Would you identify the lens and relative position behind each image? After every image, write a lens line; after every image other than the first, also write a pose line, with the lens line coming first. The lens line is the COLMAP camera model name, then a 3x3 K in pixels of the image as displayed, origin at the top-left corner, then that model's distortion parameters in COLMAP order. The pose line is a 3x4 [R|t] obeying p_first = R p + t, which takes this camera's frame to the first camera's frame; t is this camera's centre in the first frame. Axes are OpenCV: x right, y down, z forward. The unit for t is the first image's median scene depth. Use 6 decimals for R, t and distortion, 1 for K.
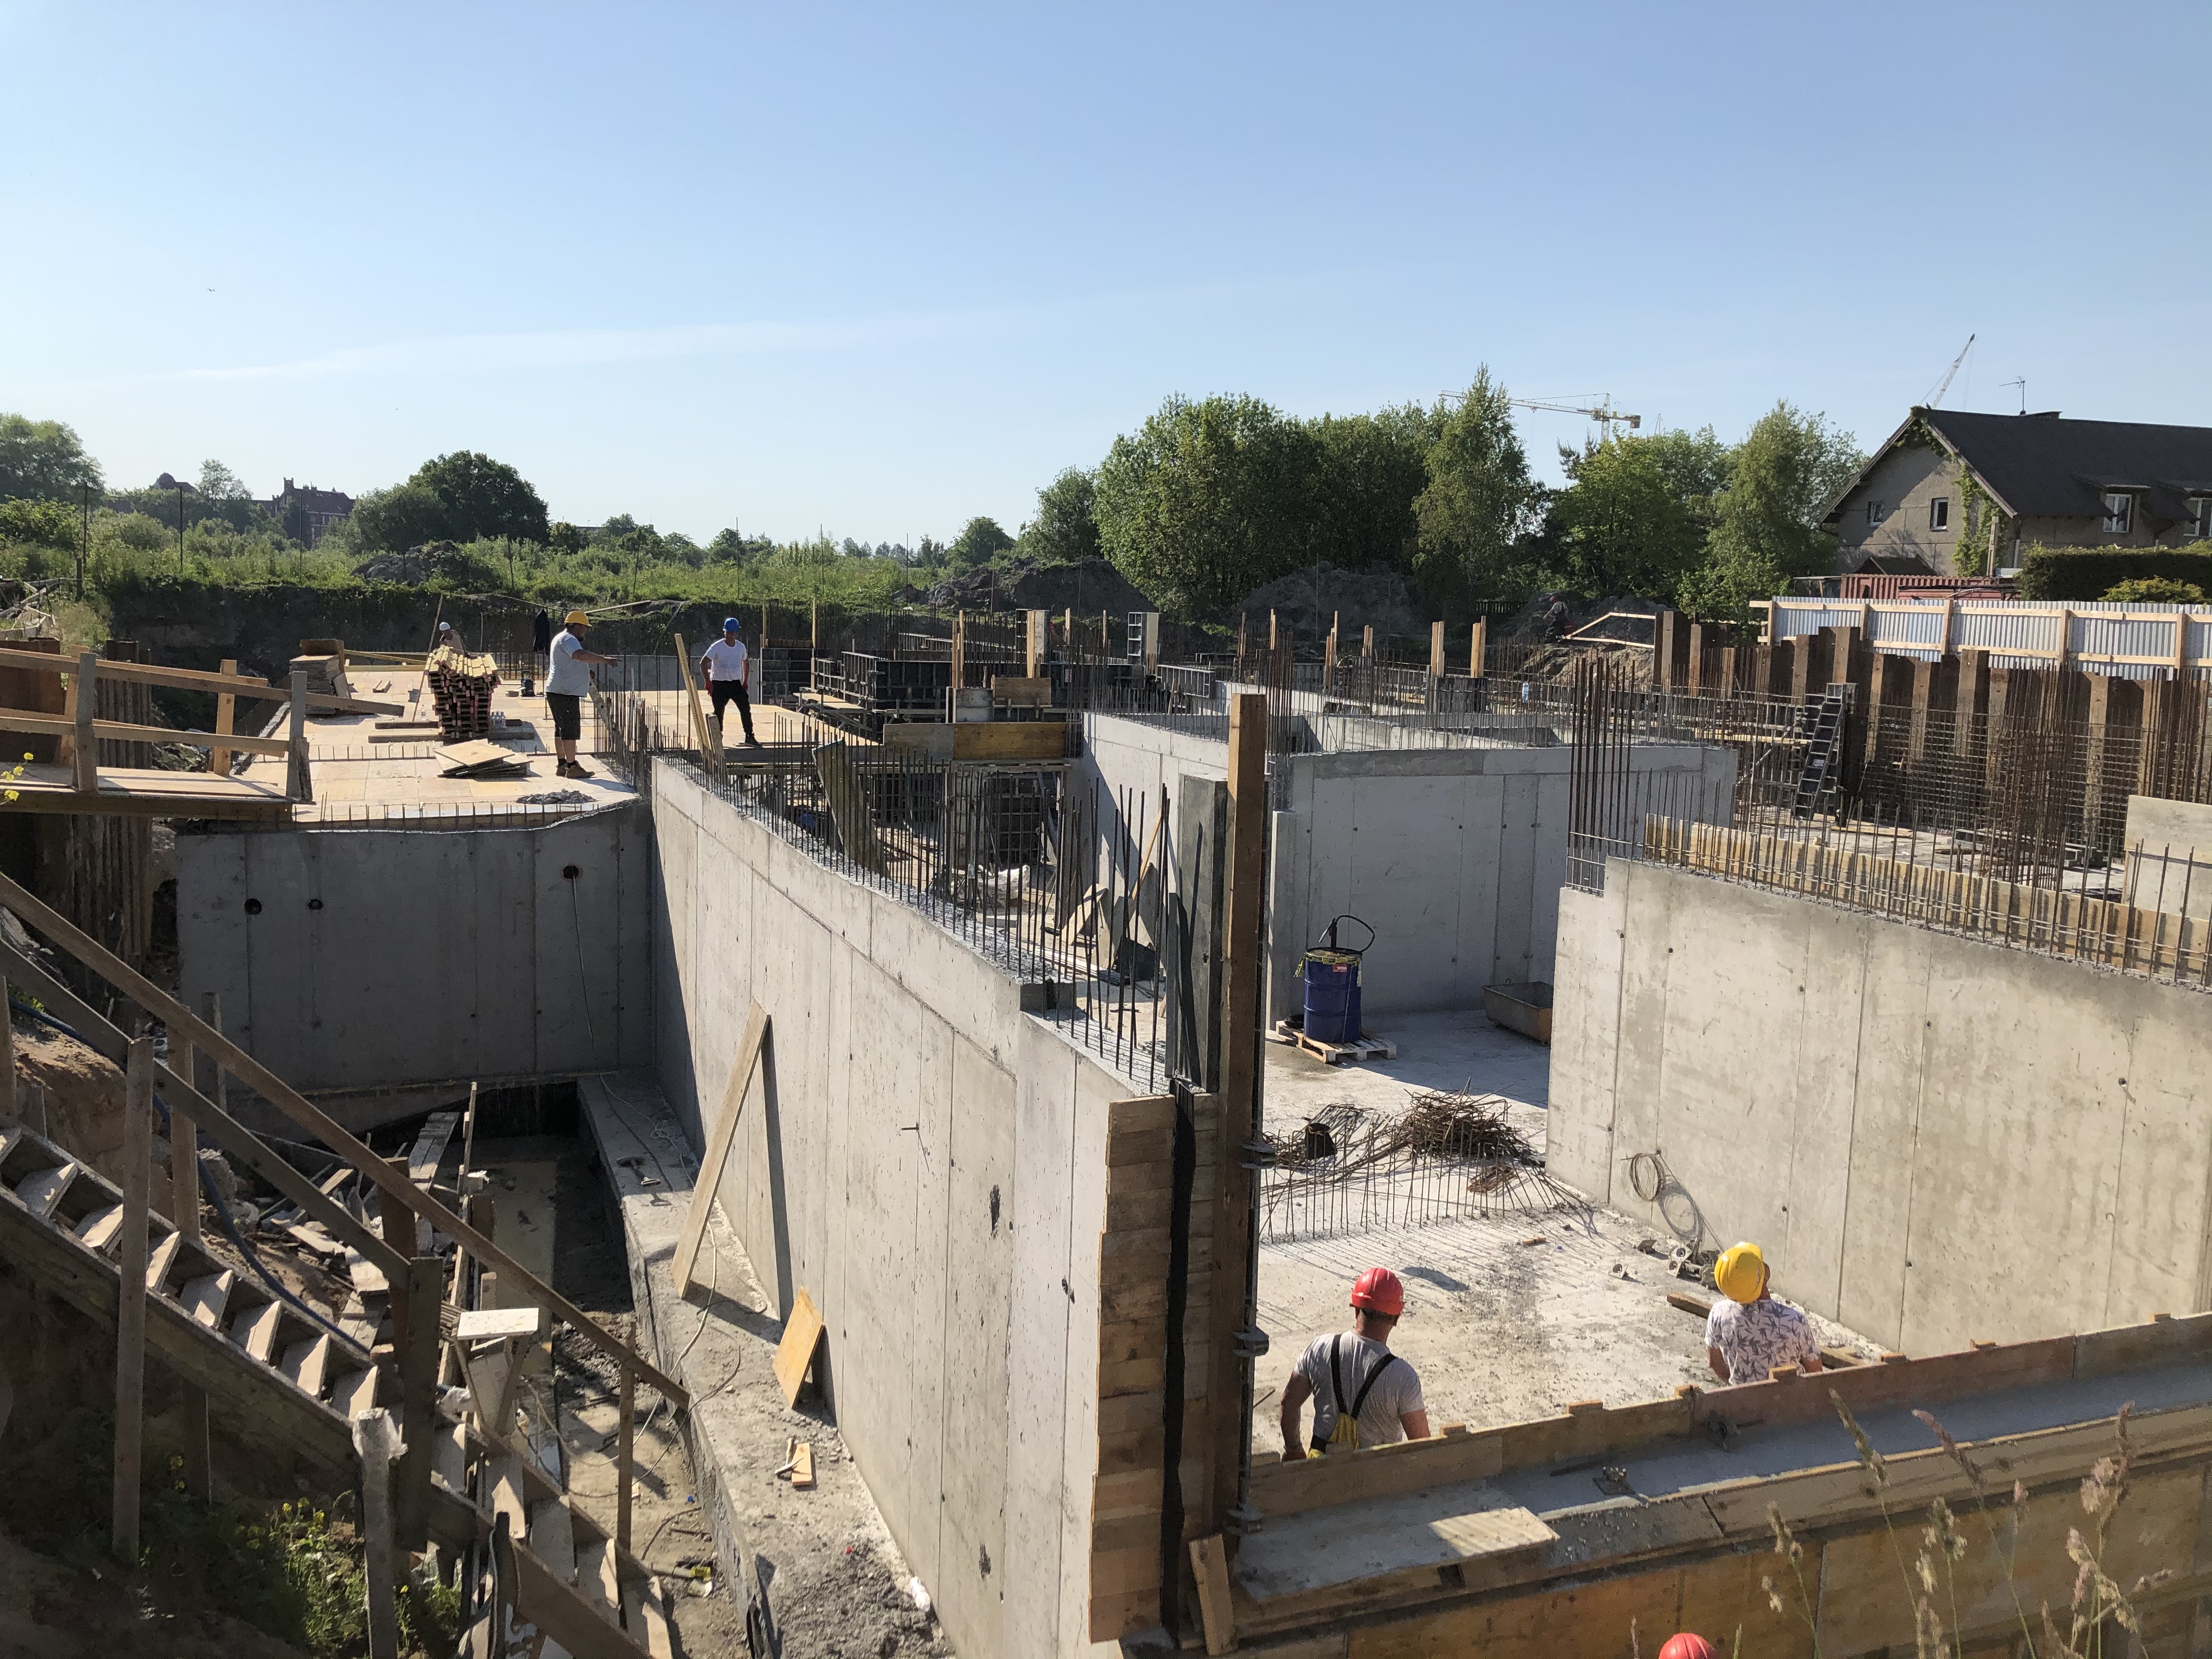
lens RADIAL K [[1814.4, 0, 1098.8], [0, 1814.4, 806.7], [0, 0, 1]] dist [0.018716, -0.000719]
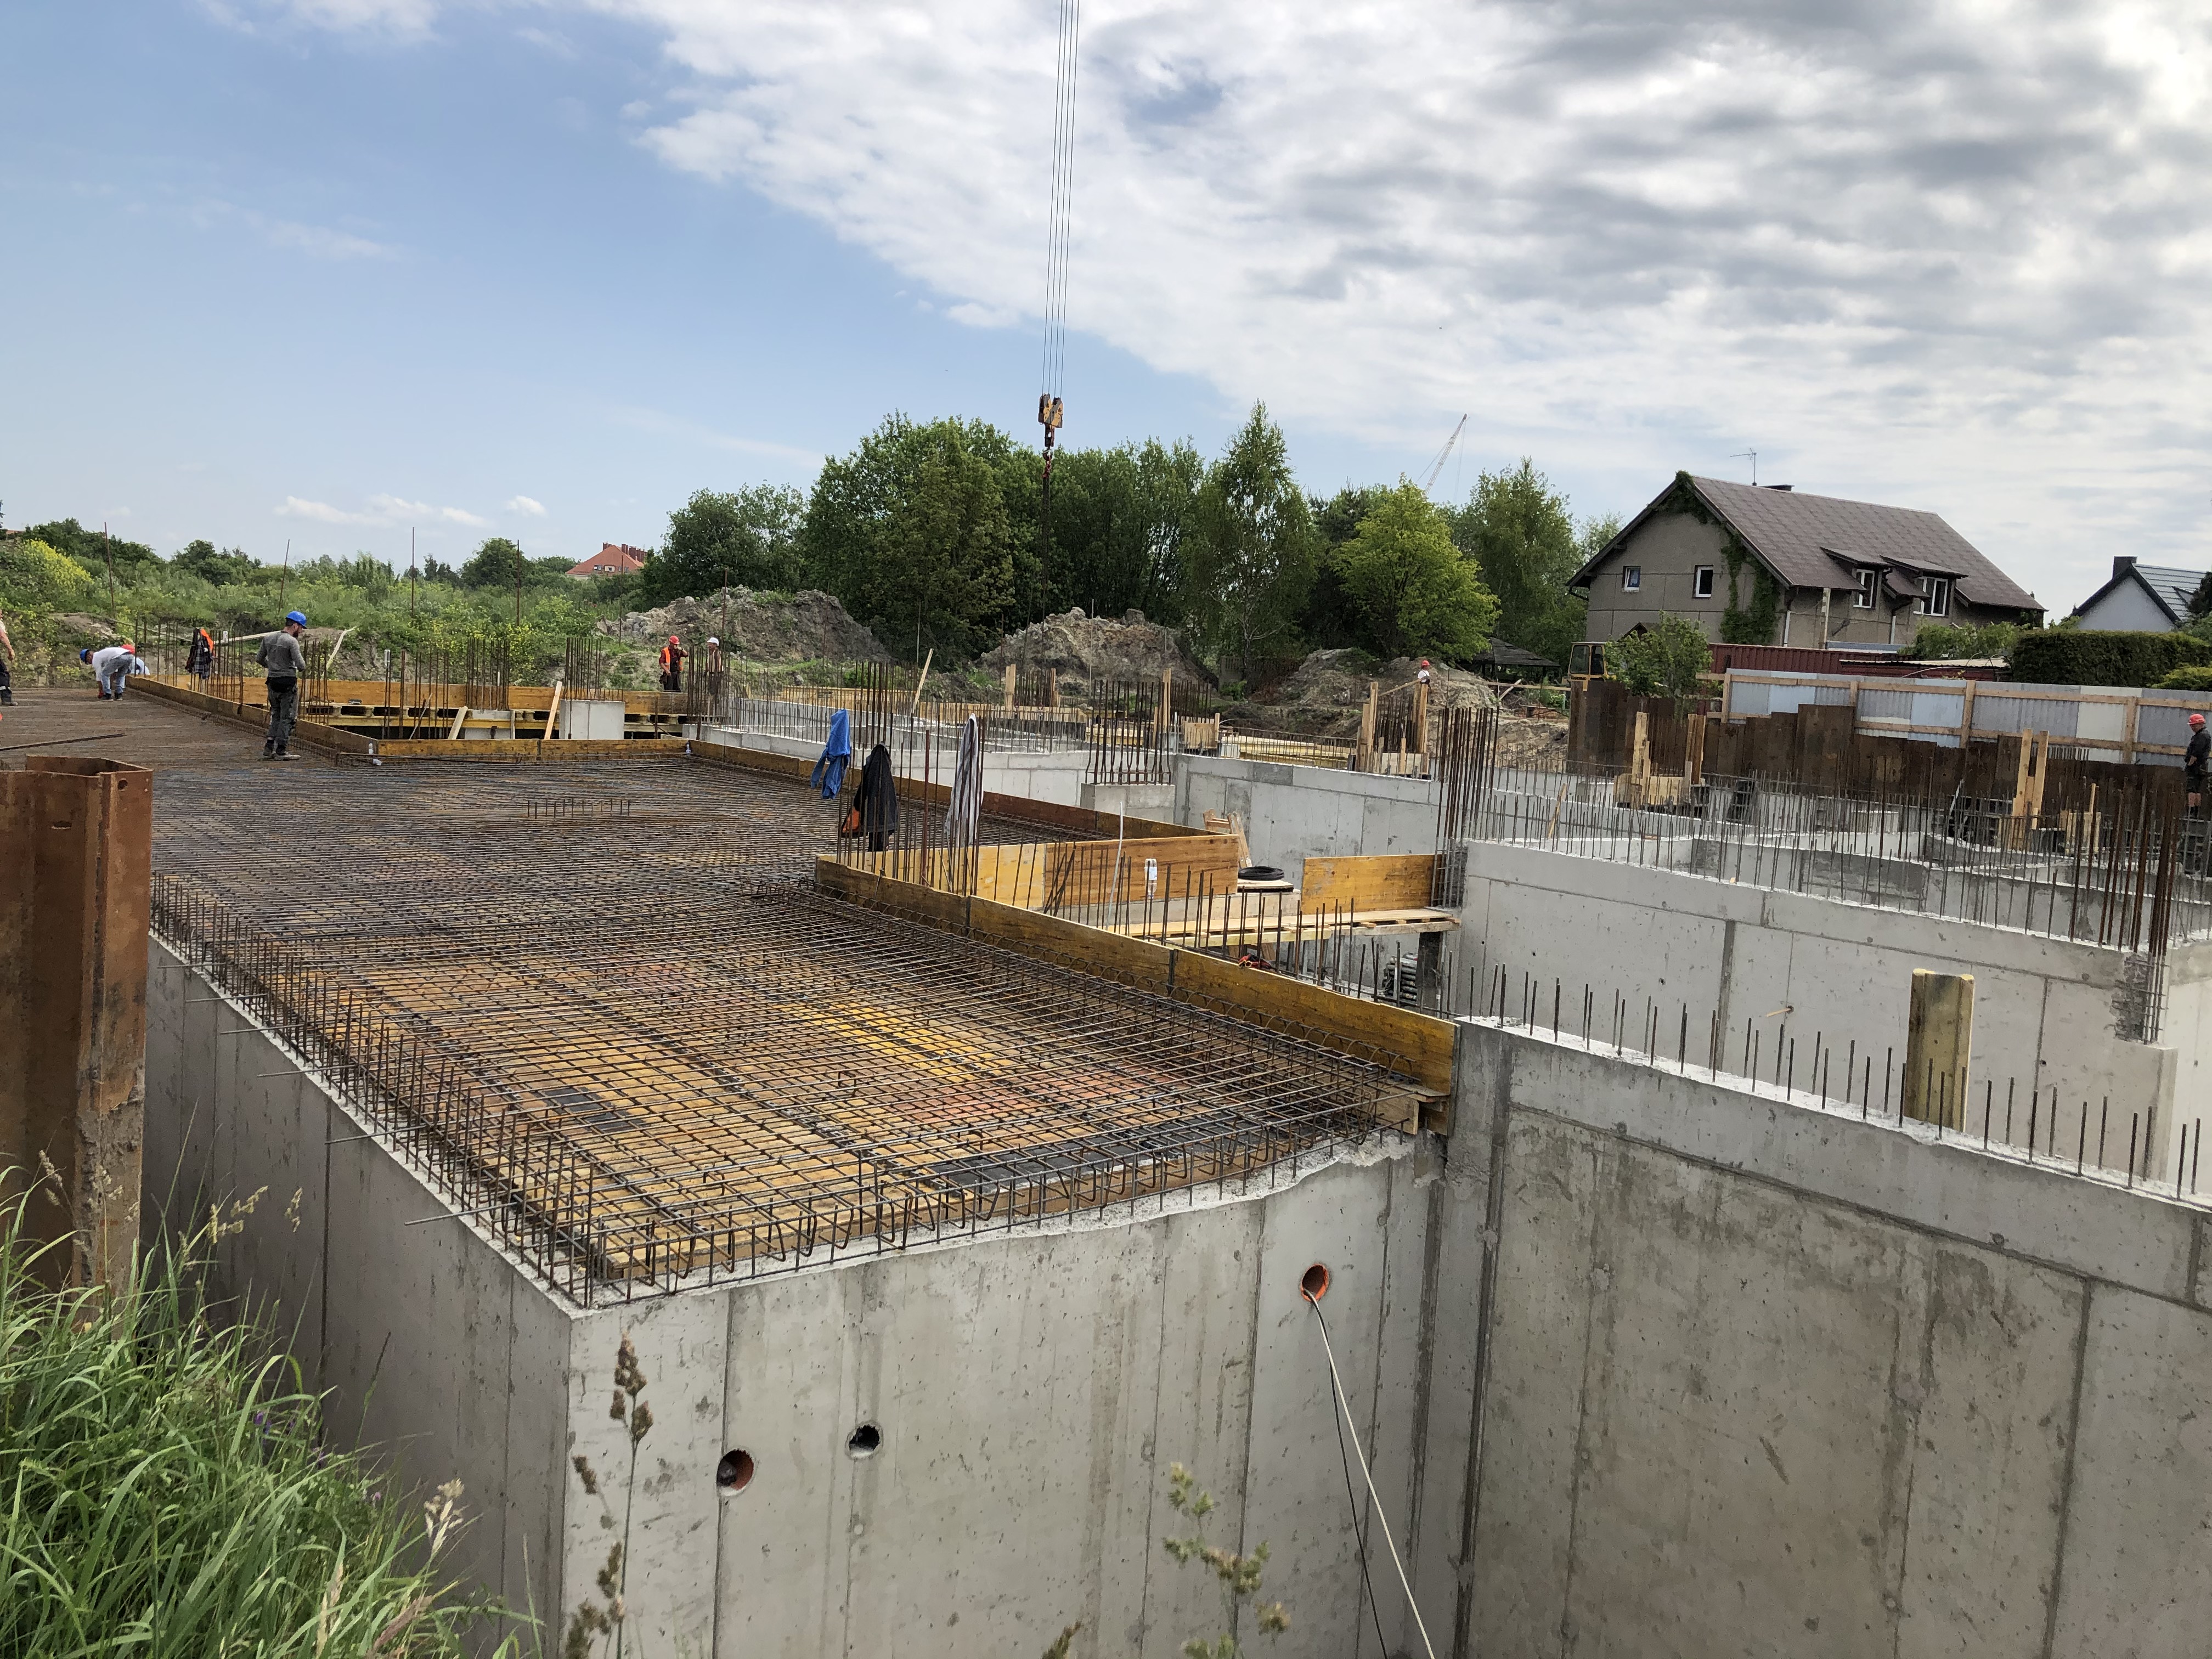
lens RADIAL K [[1799.1, 0, 1082.5], [0, 1799.1, 826.9], [0, 0, 1]] dist [0.072231, -0.127656]
pose [[0.964881, 0.003411, 0.262666, -0.189783], [-0.000788, 0.999949, -0.010091, -0.029686], [-0.262687, 0.009530, 0.964834, 0.234680]]
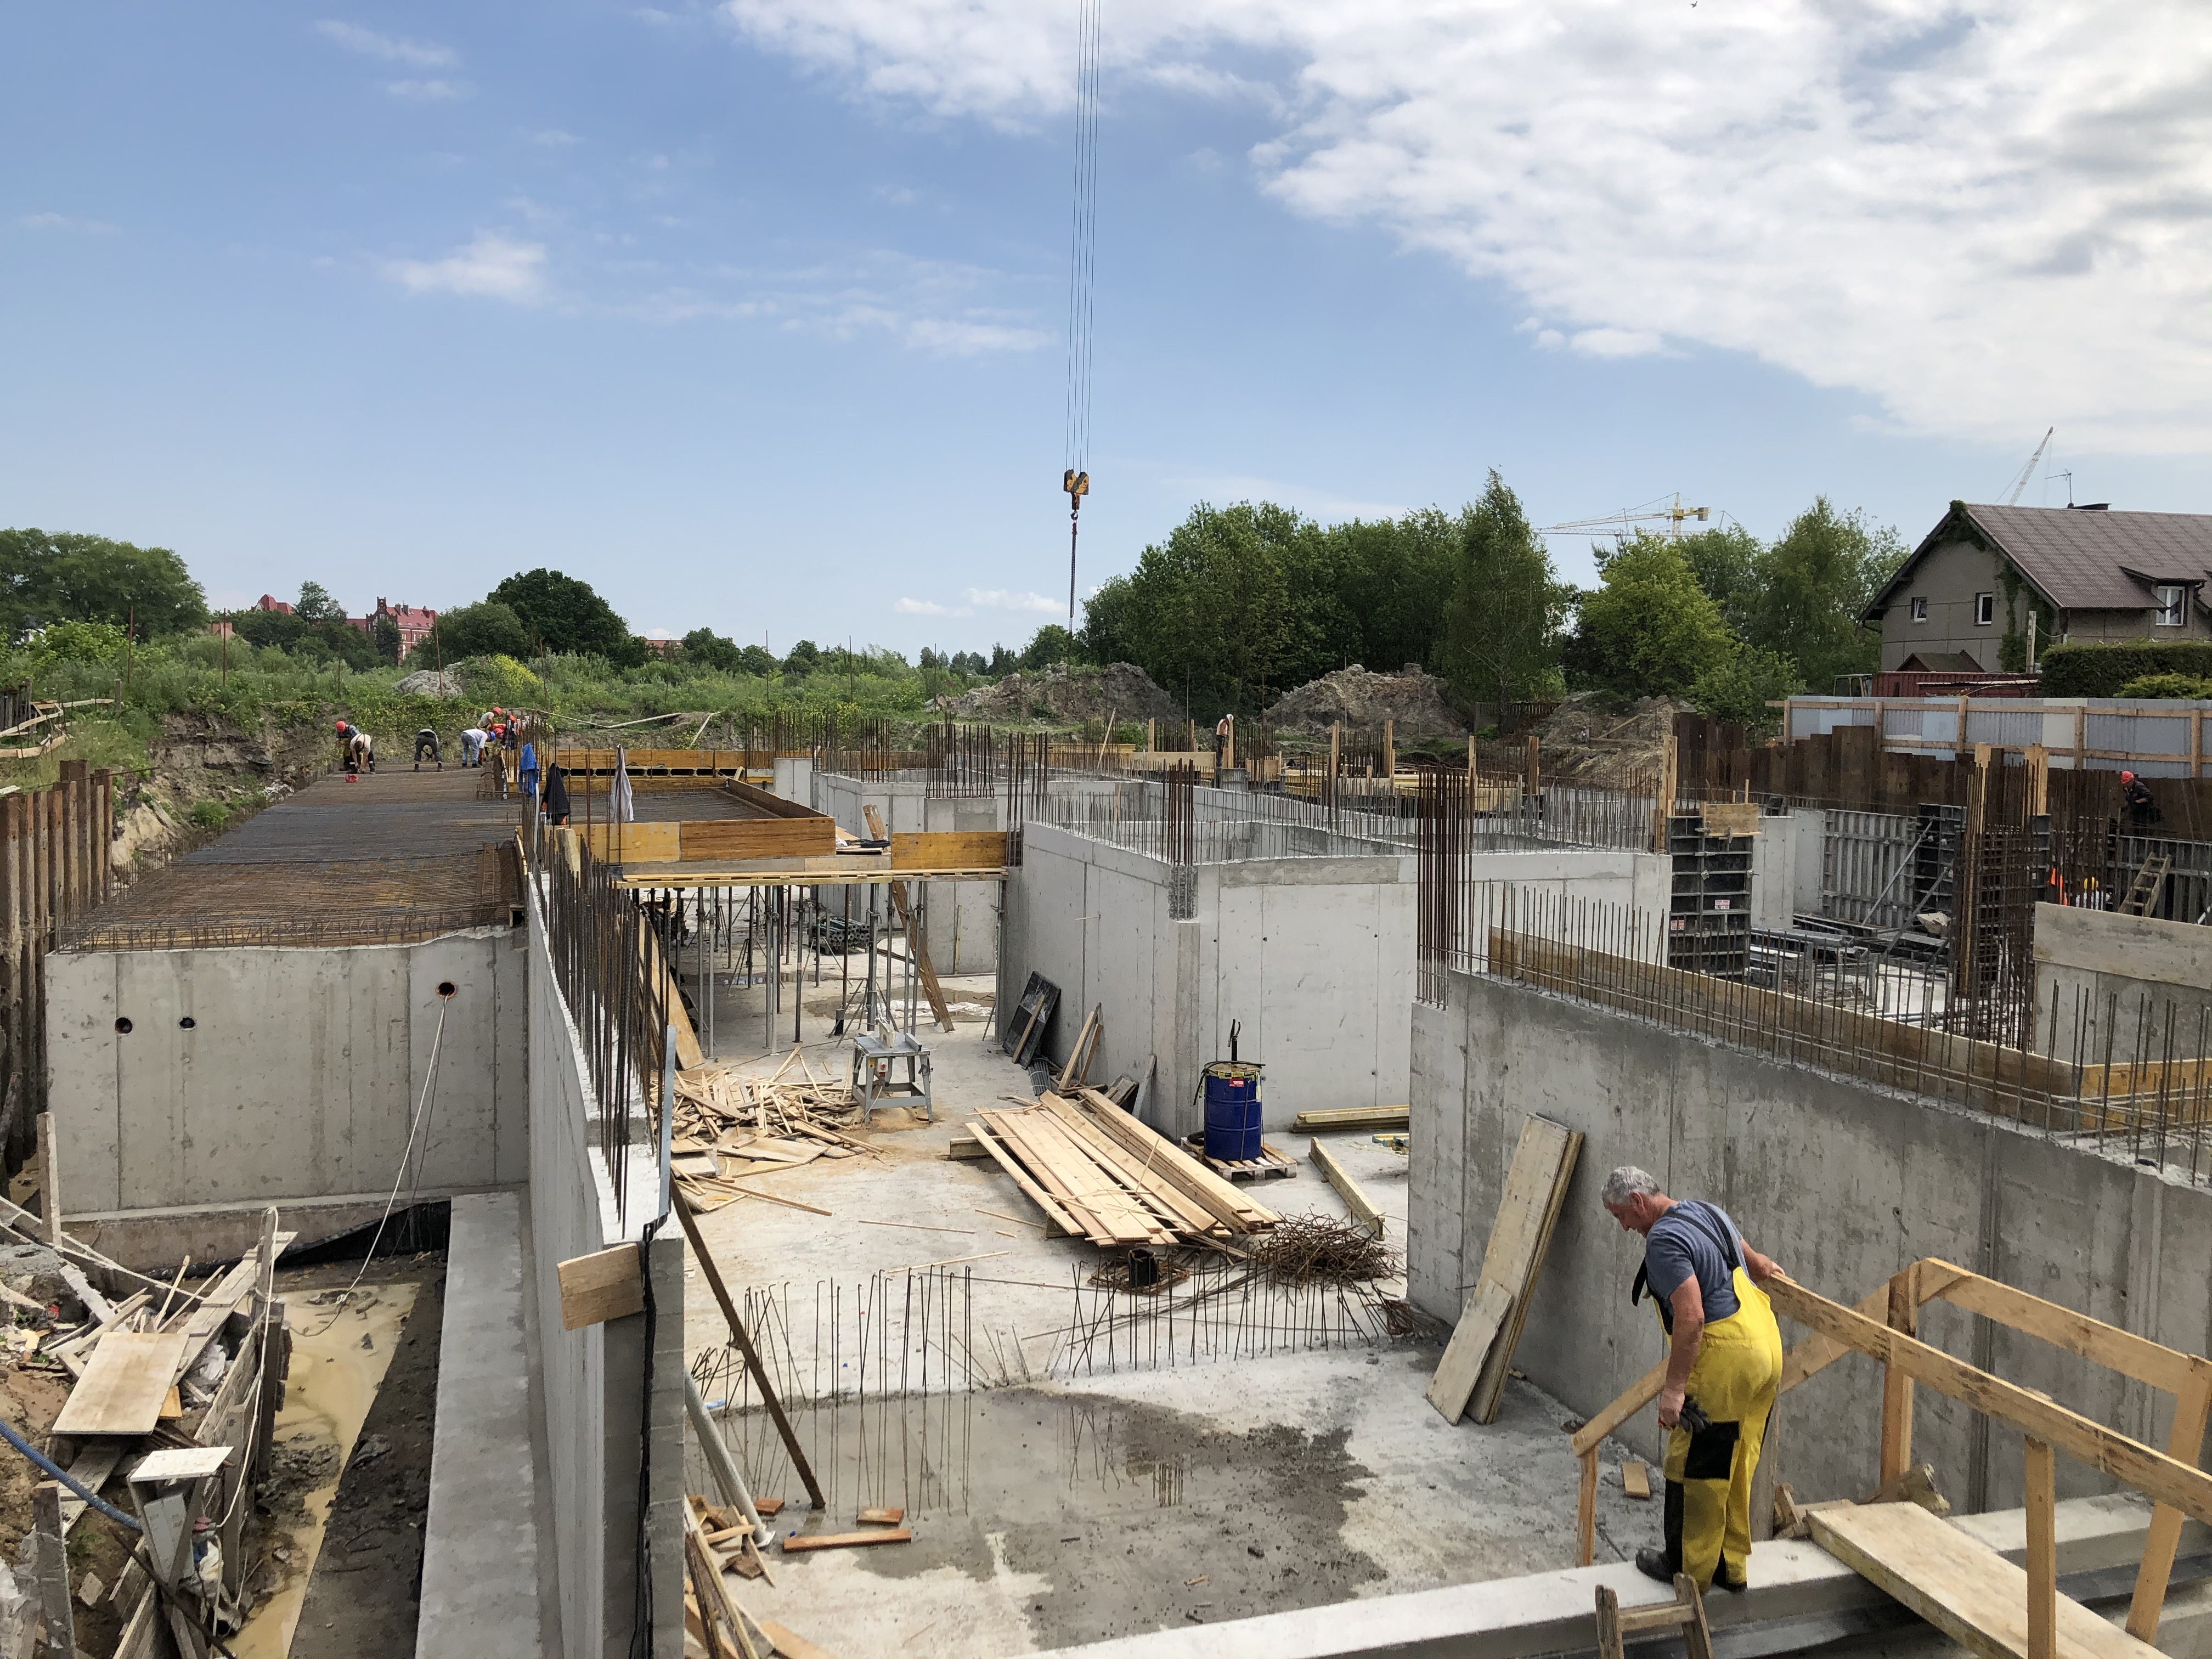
lens RADIAL K [[1810.6, 0, 1092.4], [0, 1810.6, 806.9], [0, 0, 1]] dist [0.014282, 0.002553]
pose [[0.998781, -0.009503, -0.048438, 0.045666], [0.006716, 0.998330, -0.057376, -0.001697], [0.048902, 0.056981, 0.997177, 0.007732]]
